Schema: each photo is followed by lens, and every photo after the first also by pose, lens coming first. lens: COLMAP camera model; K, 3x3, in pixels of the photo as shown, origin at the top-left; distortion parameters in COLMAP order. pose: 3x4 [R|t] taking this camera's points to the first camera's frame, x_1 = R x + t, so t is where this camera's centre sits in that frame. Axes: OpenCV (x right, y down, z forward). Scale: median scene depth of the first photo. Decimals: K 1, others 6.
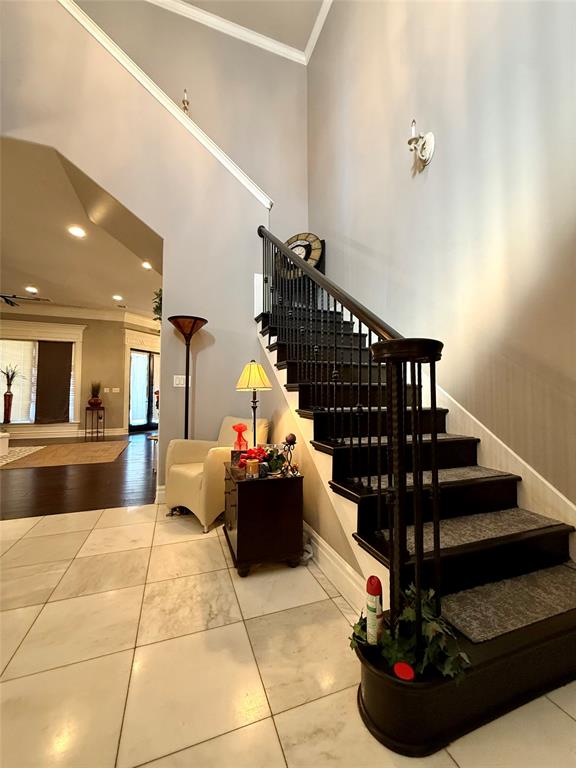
lens RADIAL K [[306.3, 0, 287.3], [0, 306.3, 382.4], [0, 0, 1]] dist [0.003201, -0.000359]
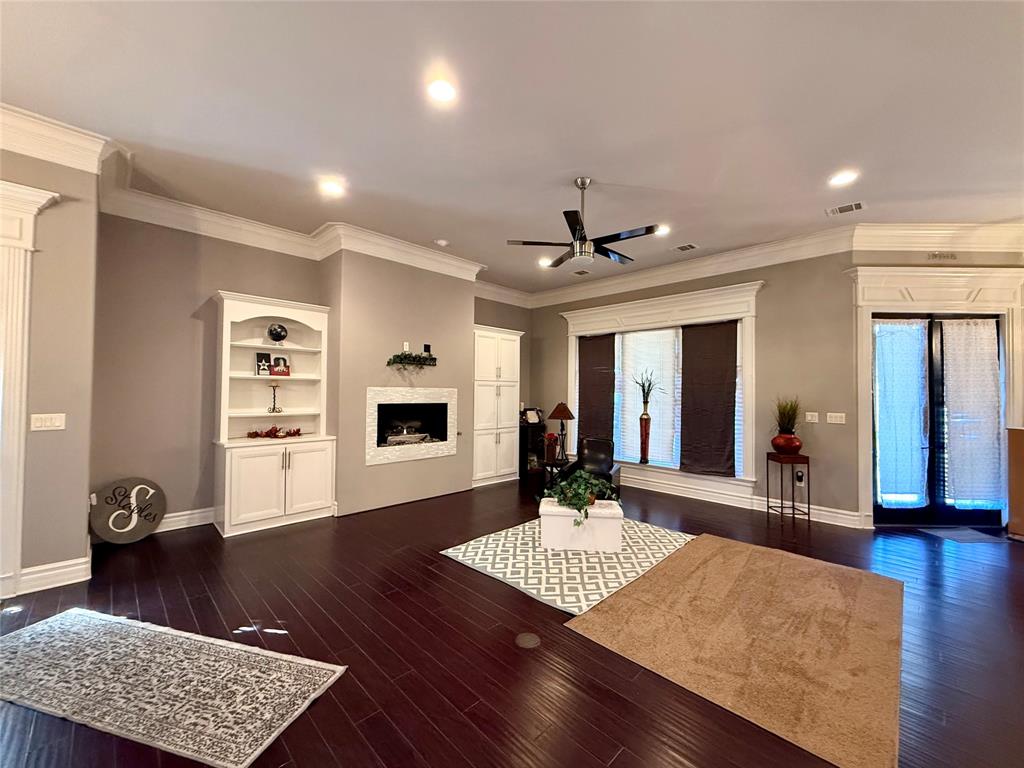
lens RADIAL K [[408.5, 0, 511.0], [0, 408.5, 384.1], [0, 0, 1]] dist [0.003201, -0.000359]
pose [[0.421086, -0.013765, -0.906916, -0.263946], [0.029014, 0.999578, -0.001700, -0.036949], [0.906556, -0.025598, 0.421308, 0.401496]]
